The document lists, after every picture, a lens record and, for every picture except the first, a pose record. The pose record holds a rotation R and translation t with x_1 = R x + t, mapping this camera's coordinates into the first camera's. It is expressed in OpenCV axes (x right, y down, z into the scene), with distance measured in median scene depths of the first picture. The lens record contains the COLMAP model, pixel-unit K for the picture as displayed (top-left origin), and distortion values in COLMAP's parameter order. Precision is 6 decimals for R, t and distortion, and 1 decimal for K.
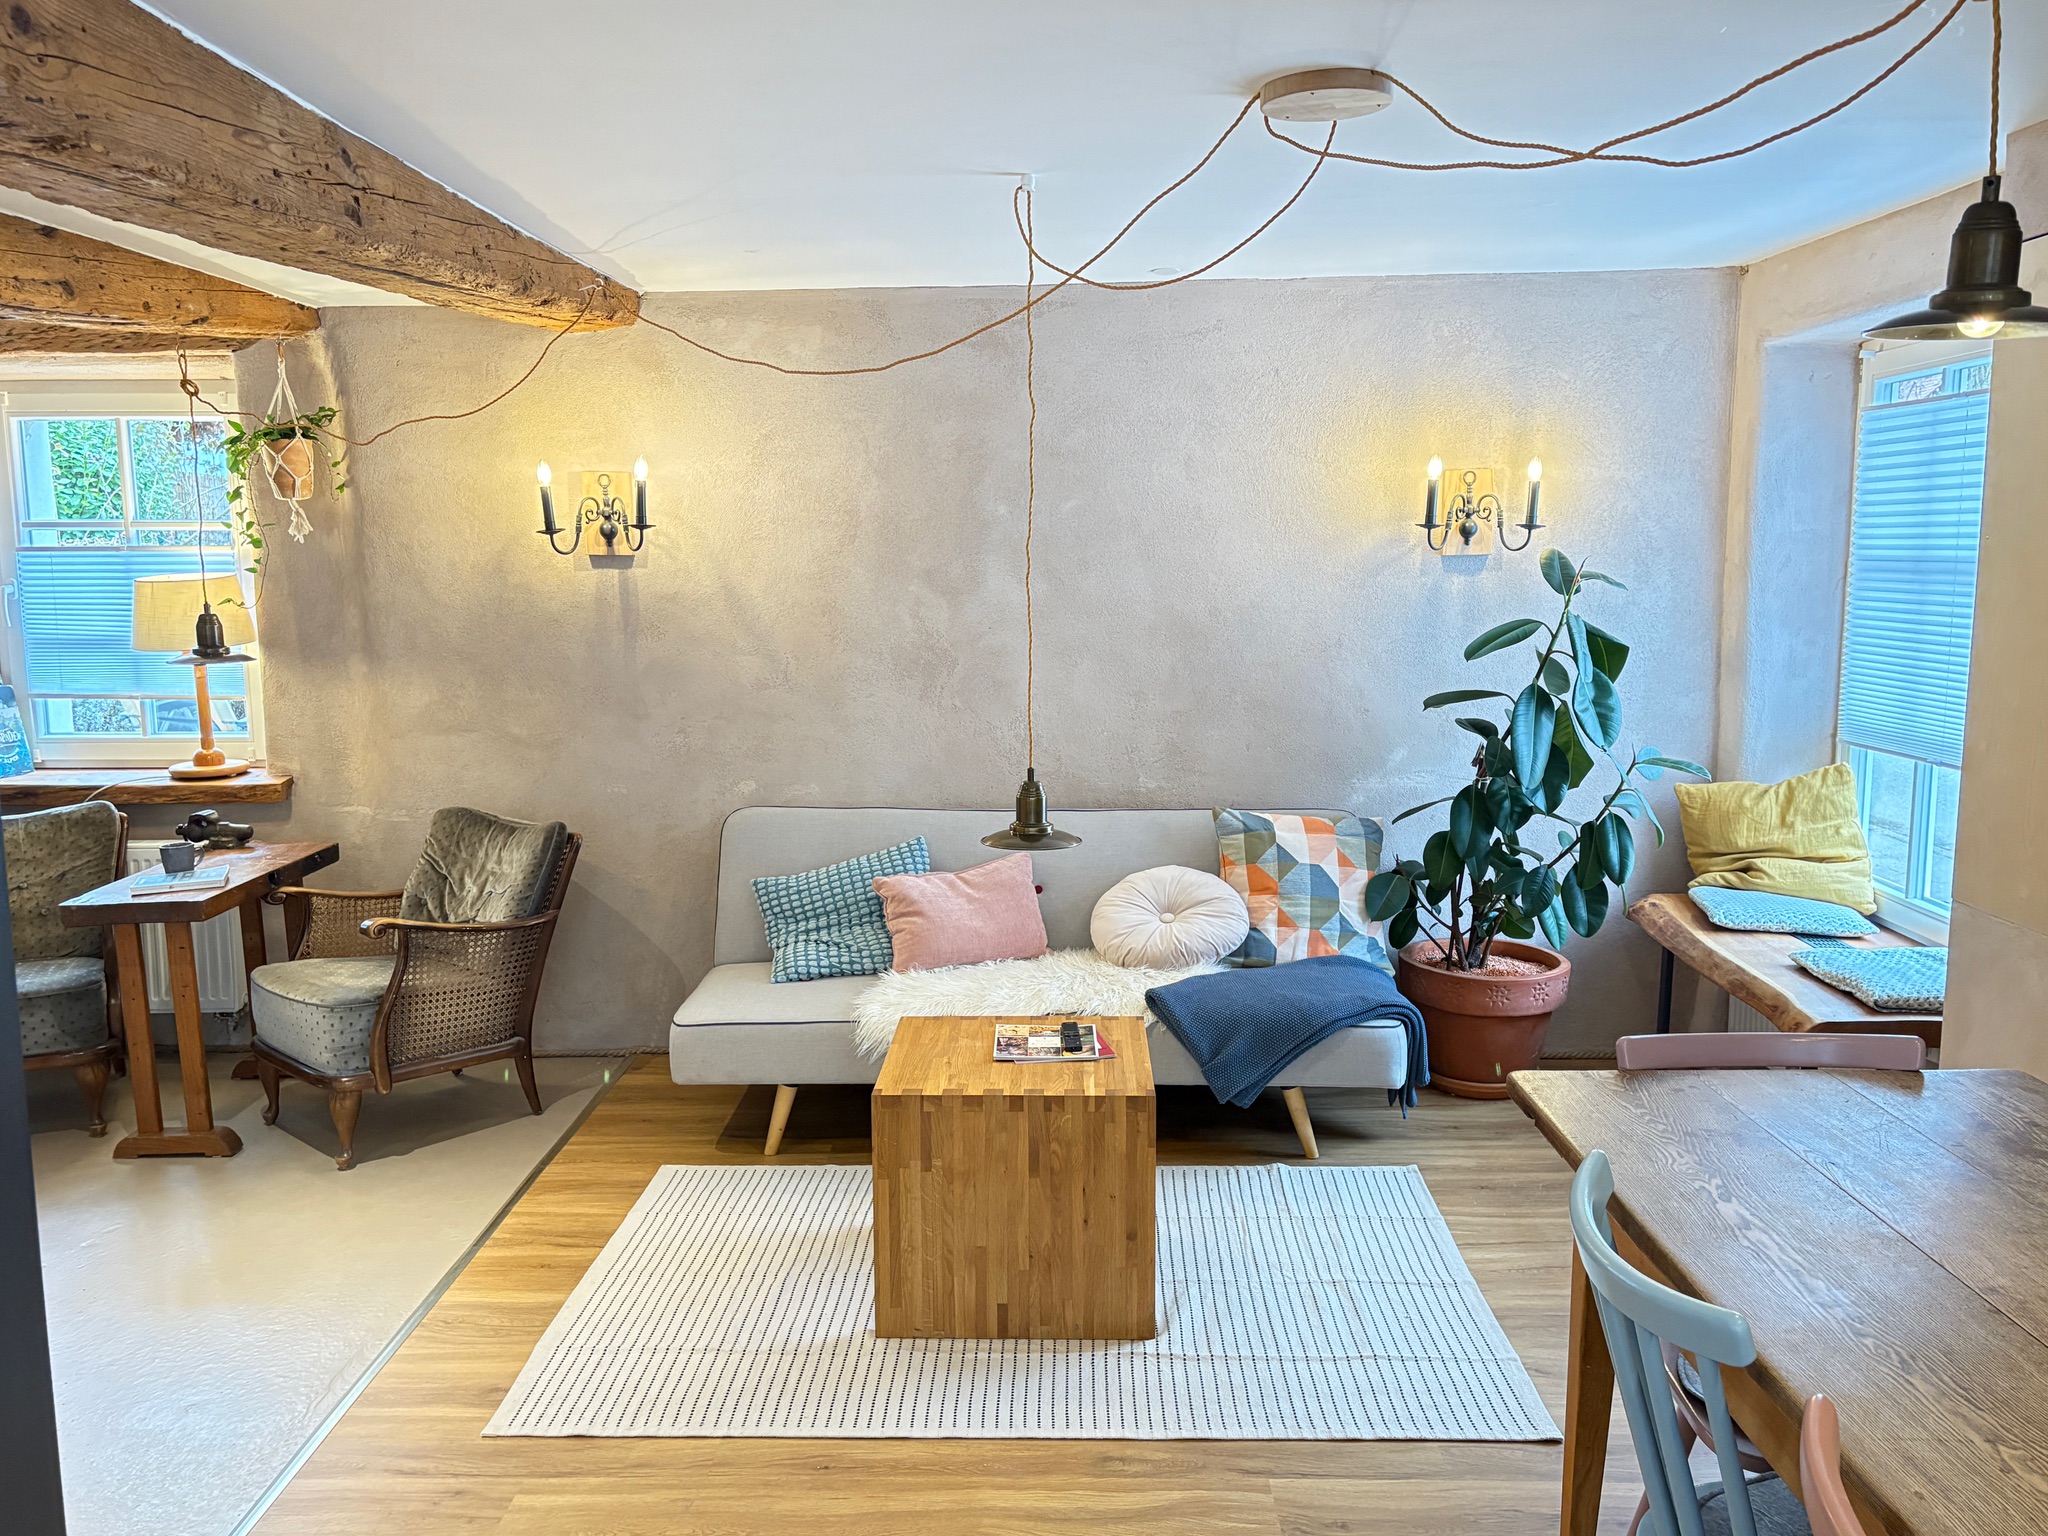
lens RADIAL K [[1632.2, 0, 1024.0], [0, 1632.2, 768.0], [0, 0, 1]] dist [0.093086, -0.102971]
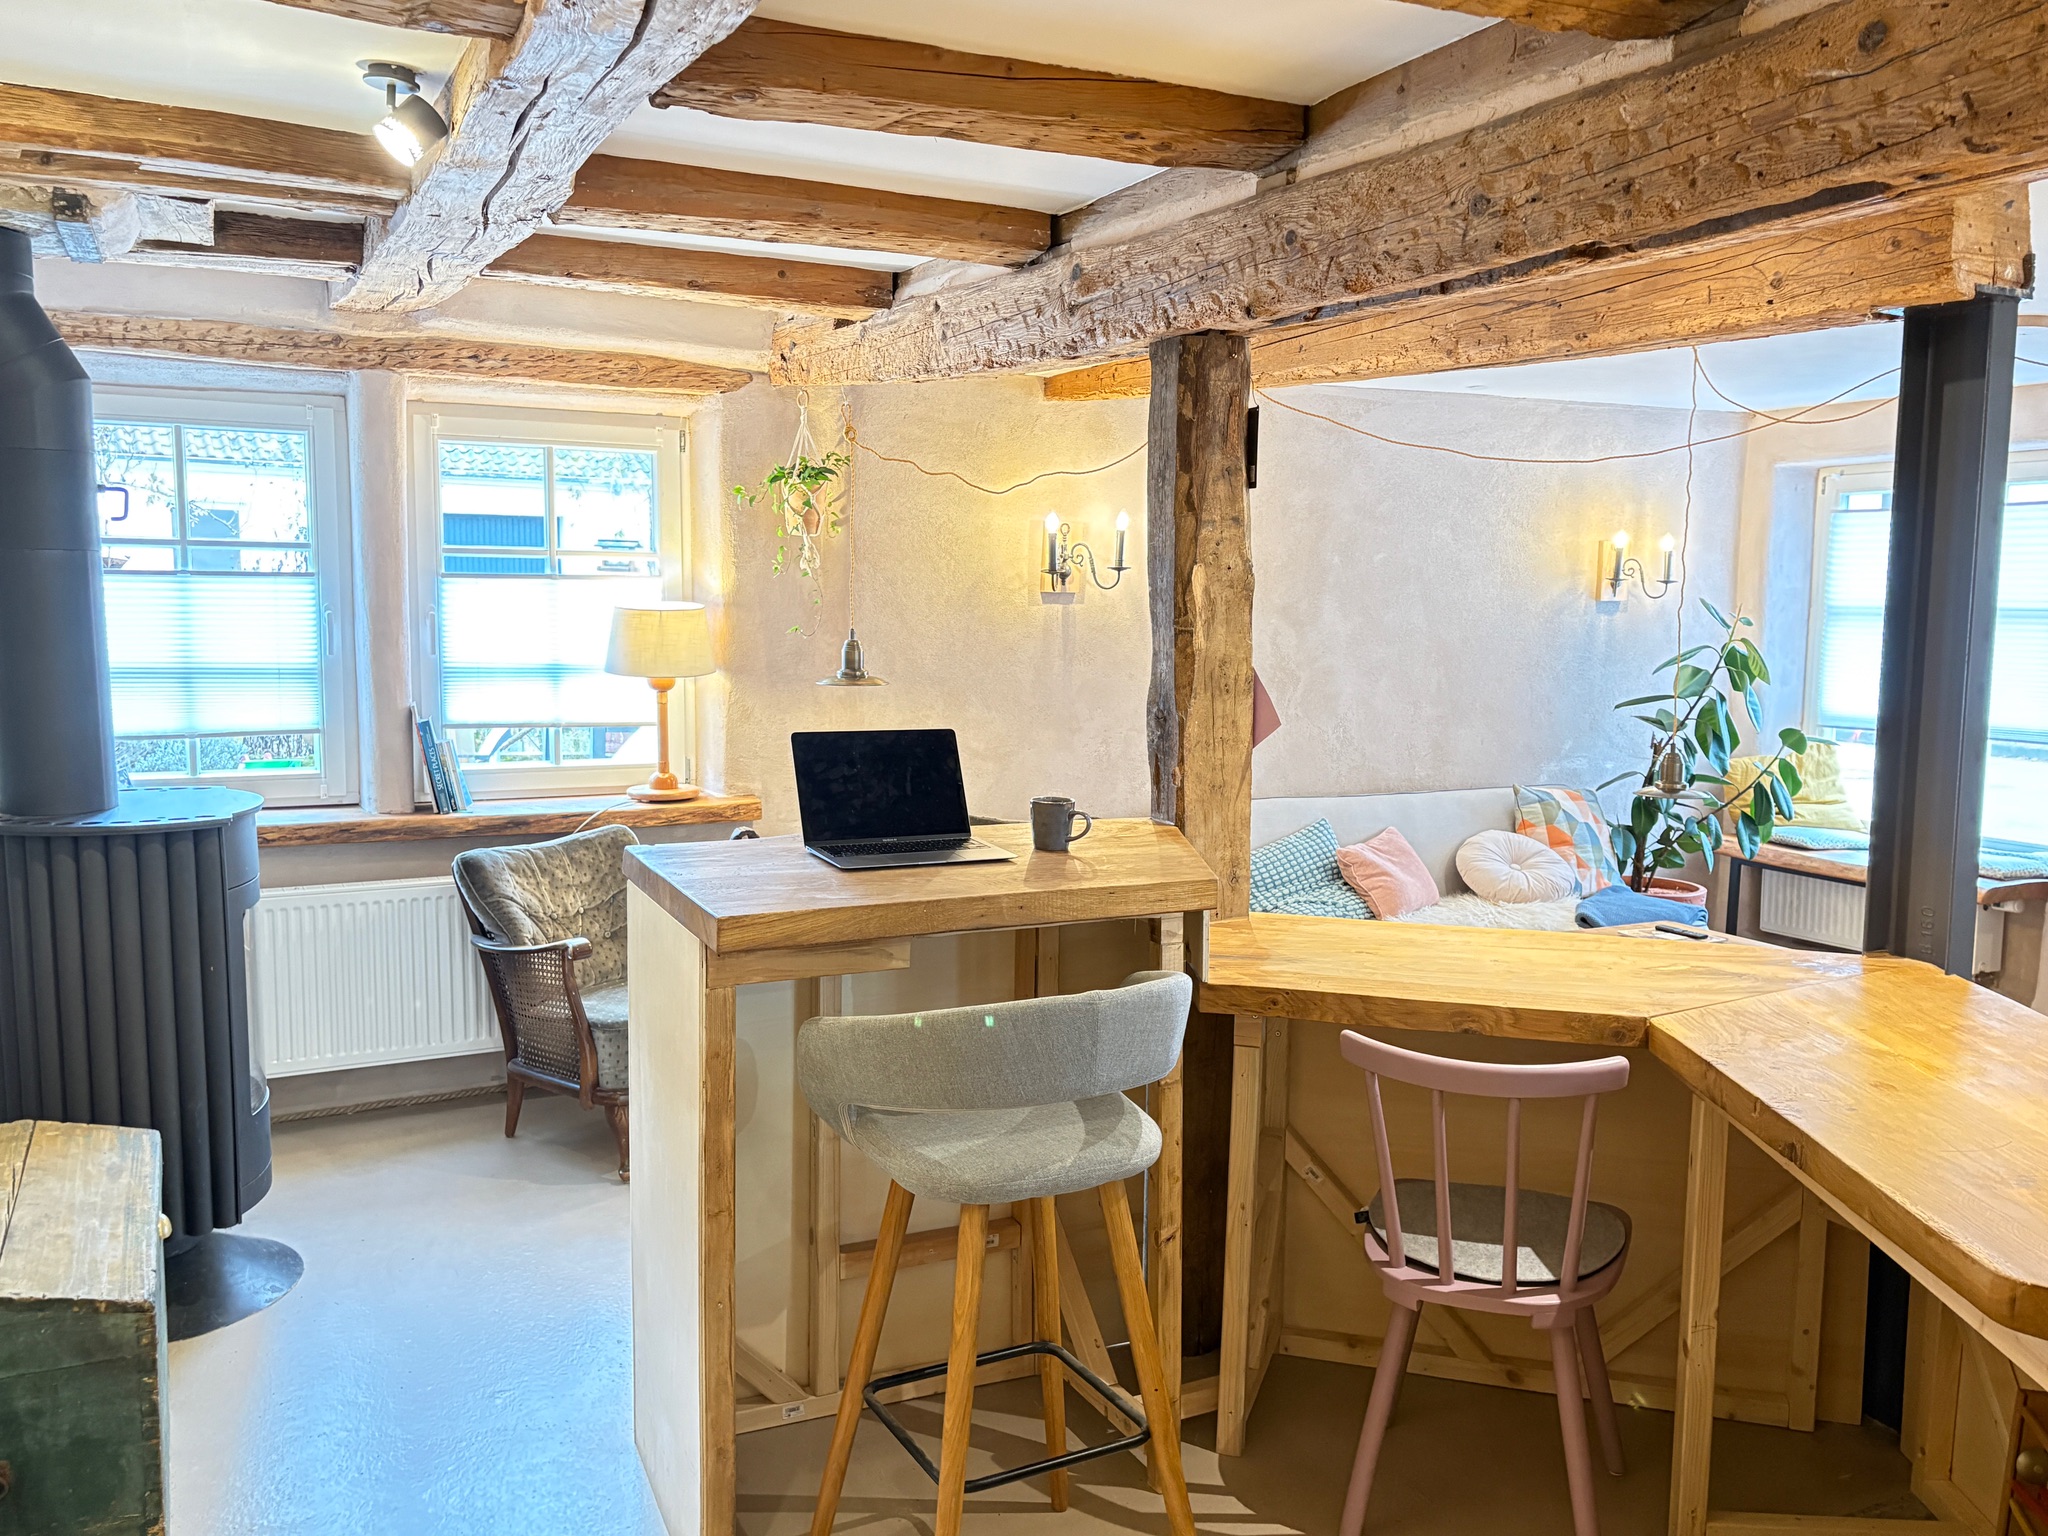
lens RADIAL K [[1632.2, 0, 1024.0], [0, 1632.2, 768.0], [0, 0, 1]] dist [0.093086, -0.102971]
pose [[0.881087, -0.033707, 0.471751, -0.824759], [0.042839, 0.999045, -0.008627, 0.004190], [-0.471009, 0.027810, 0.881690, -0.004288]]
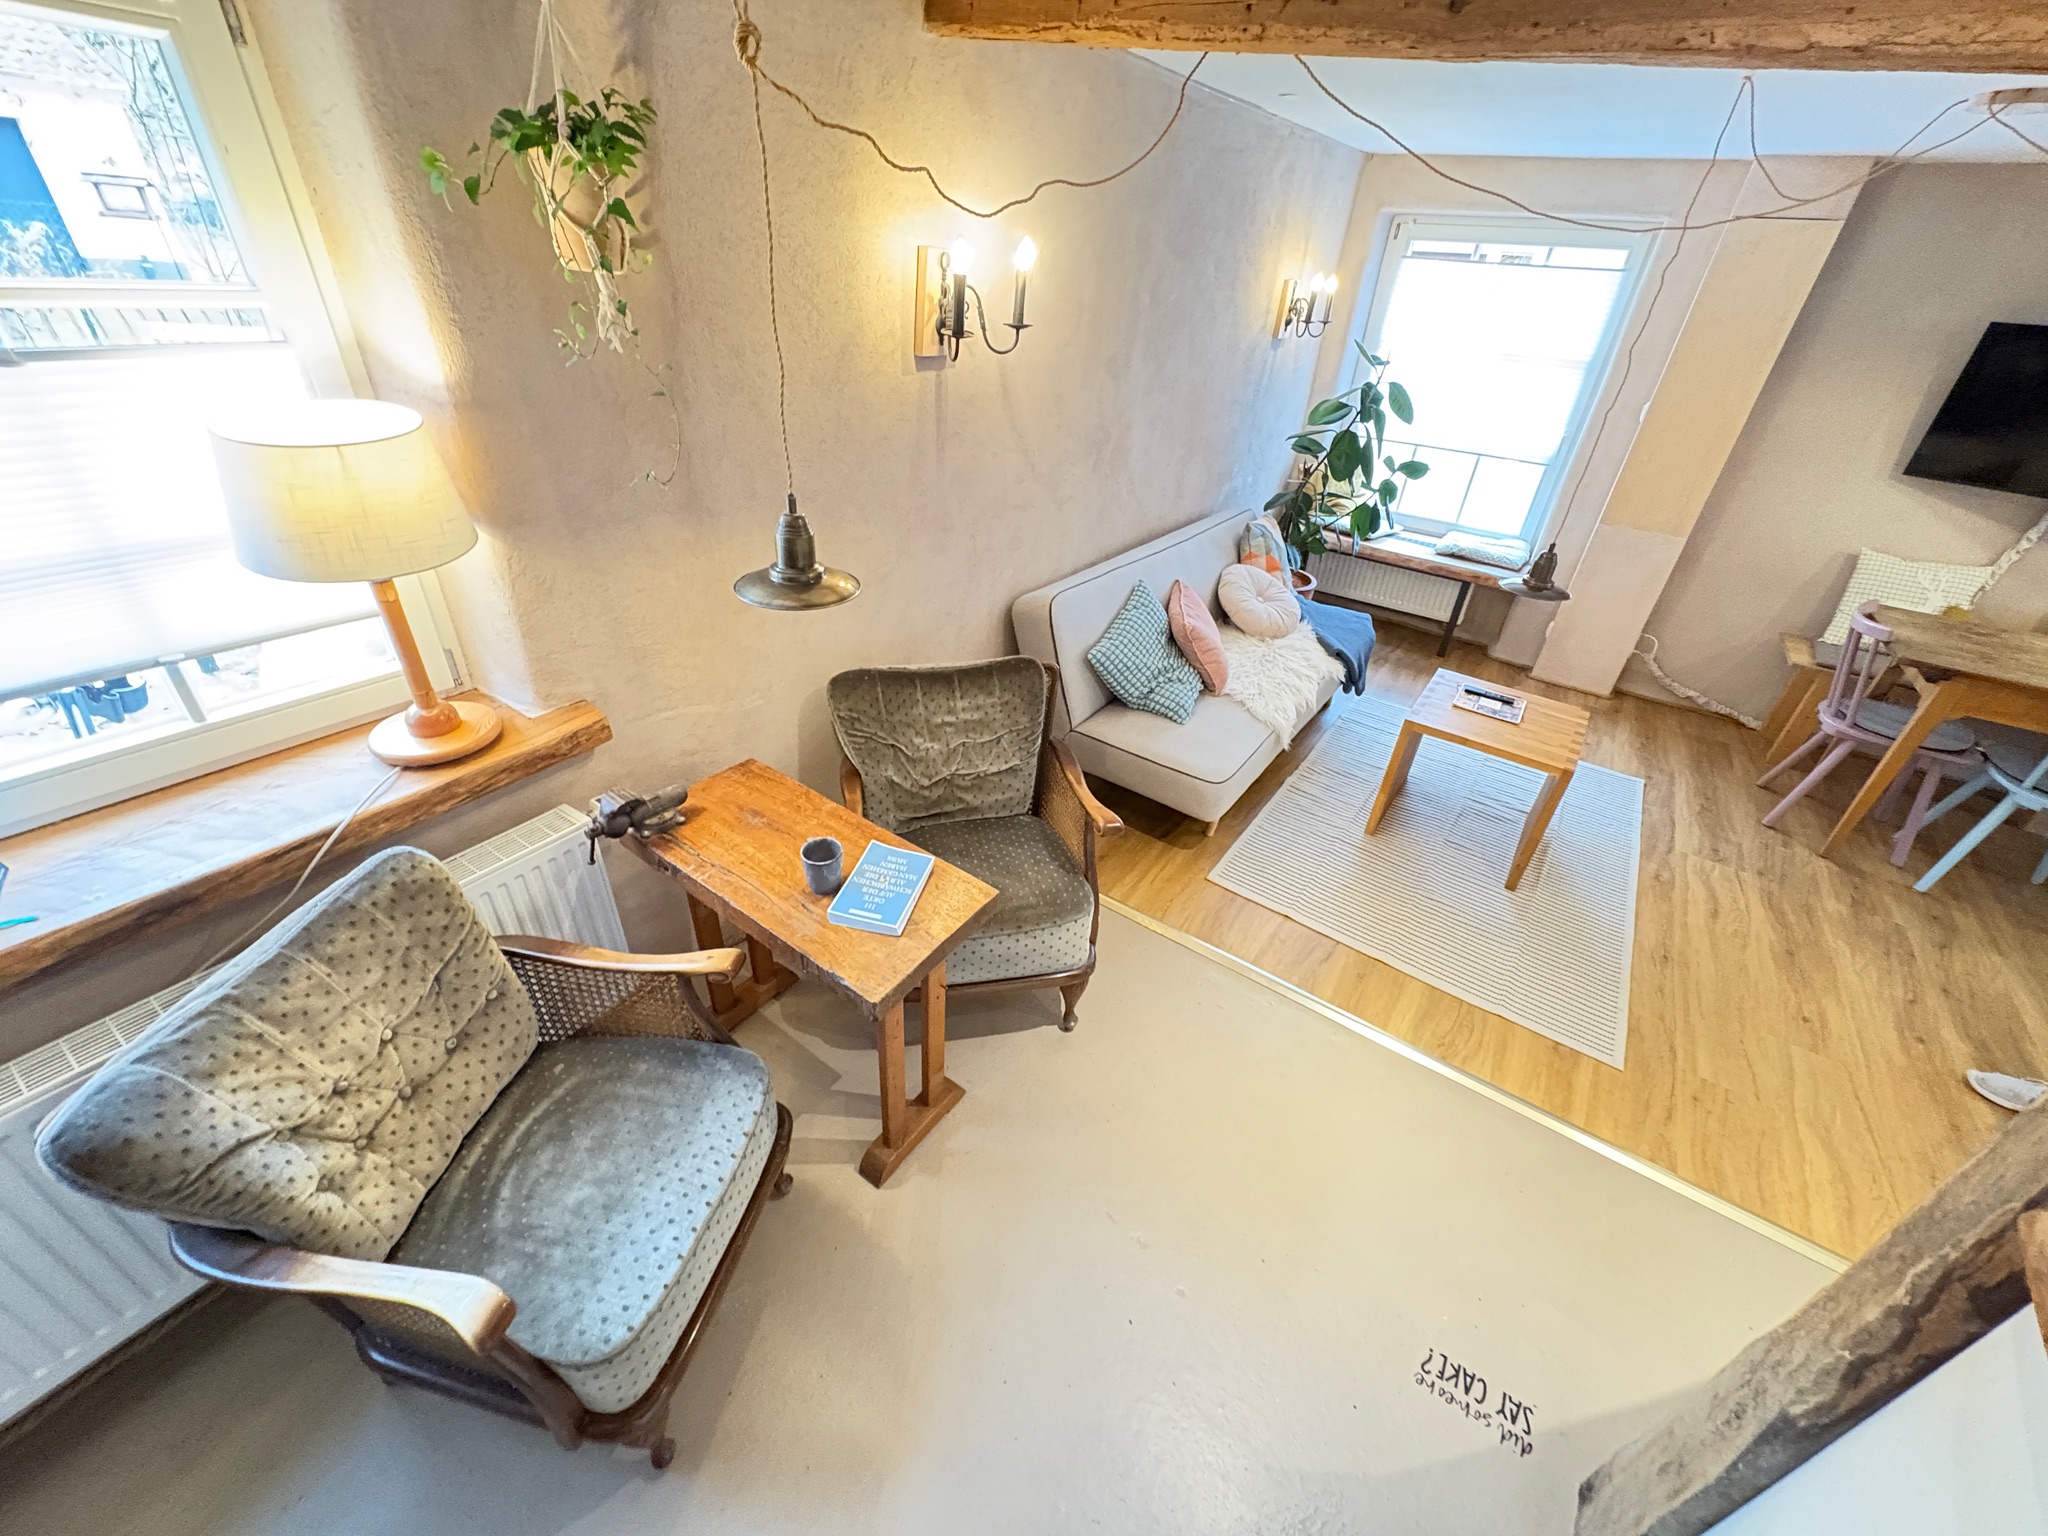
lens RADIAL K [[814.7, 0, 1013.8], [0, 814.7, 770.1], [0, 0, 1]] dist [-0.000671, 0.000060]
pose [[0.552910, -0.409177, 0.725854, -0.643845], [0.045470, 0.884641, 0.464051, -0.133098], [-0.831999, -0.223574, 0.507732, 0.688826]]
